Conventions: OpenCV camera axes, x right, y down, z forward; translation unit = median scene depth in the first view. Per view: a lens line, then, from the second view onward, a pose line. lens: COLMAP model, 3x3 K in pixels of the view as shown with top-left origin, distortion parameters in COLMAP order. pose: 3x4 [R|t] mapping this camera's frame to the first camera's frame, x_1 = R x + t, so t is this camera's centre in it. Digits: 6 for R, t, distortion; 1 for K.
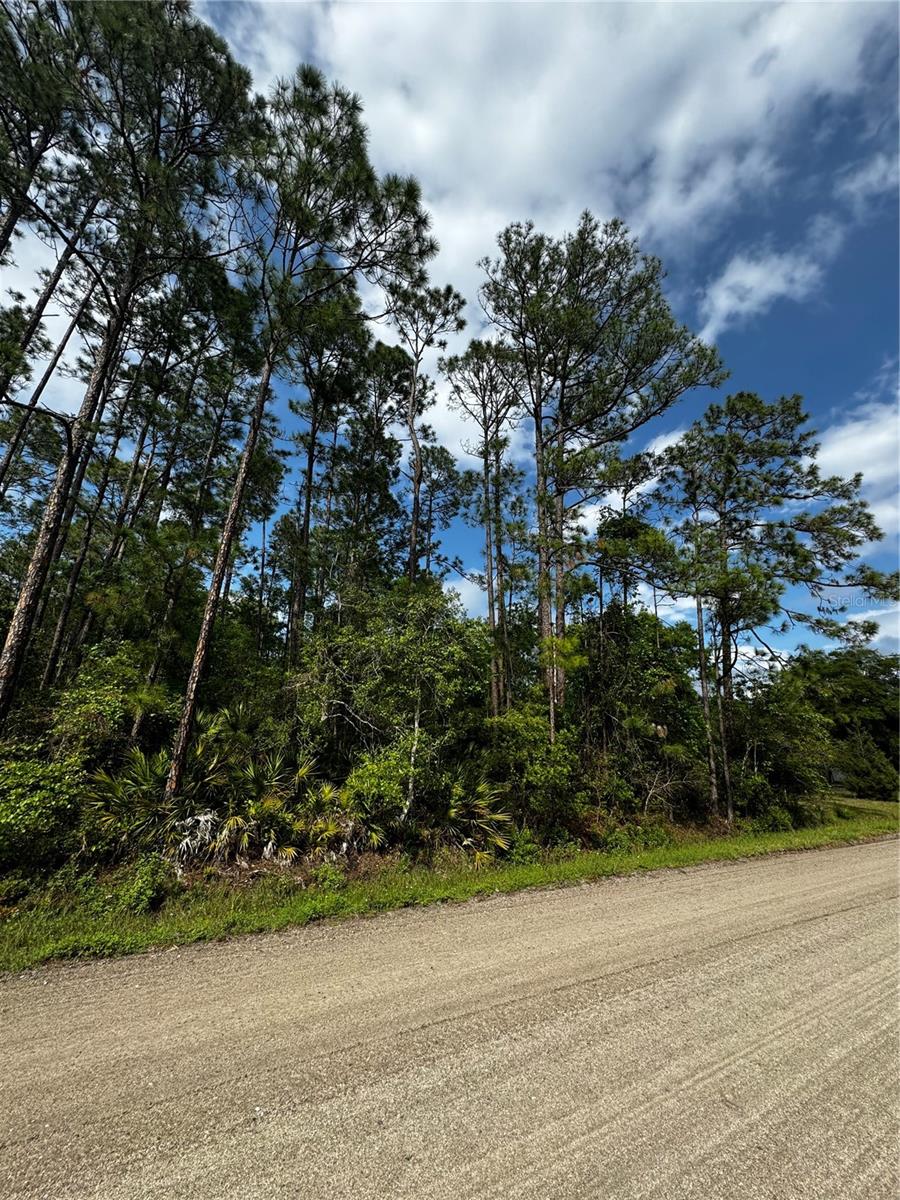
lens RADIAL K [[477.3, 0, 445.9], [0, 477.3, 598.3], [0, 0, 1]] dist [0.000524, 0.000028]
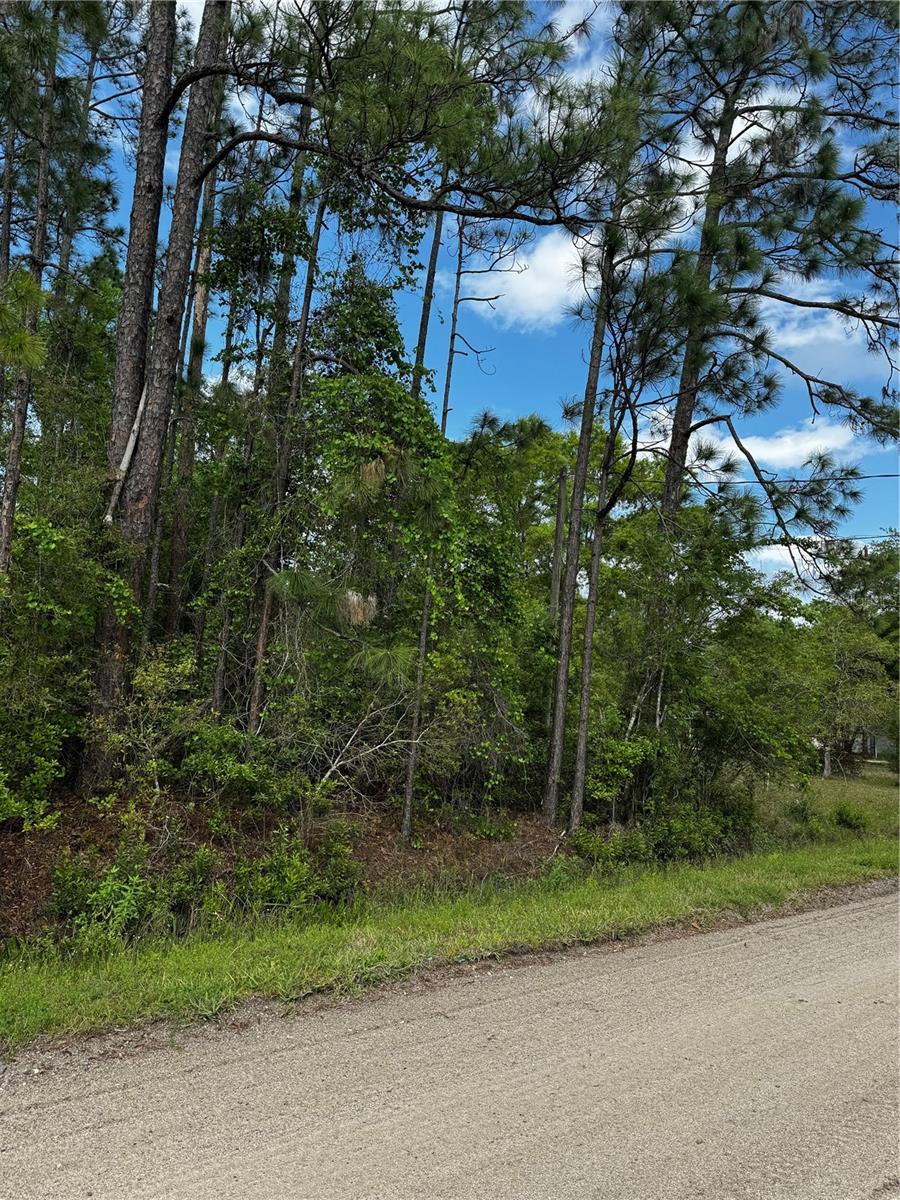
lens RADIAL K [[839.6, 0, 450.0], [0, 839.6, 600.0], [0, 0, 1]] dist [0.042983, -0.059070]
pose [[0.988518, 0.052521, 0.141684, 0.363272], [-0.079729, 0.977796, 0.193800, 0.121399], [-0.128359, -0.202871, 0.970756, 0.317666]]
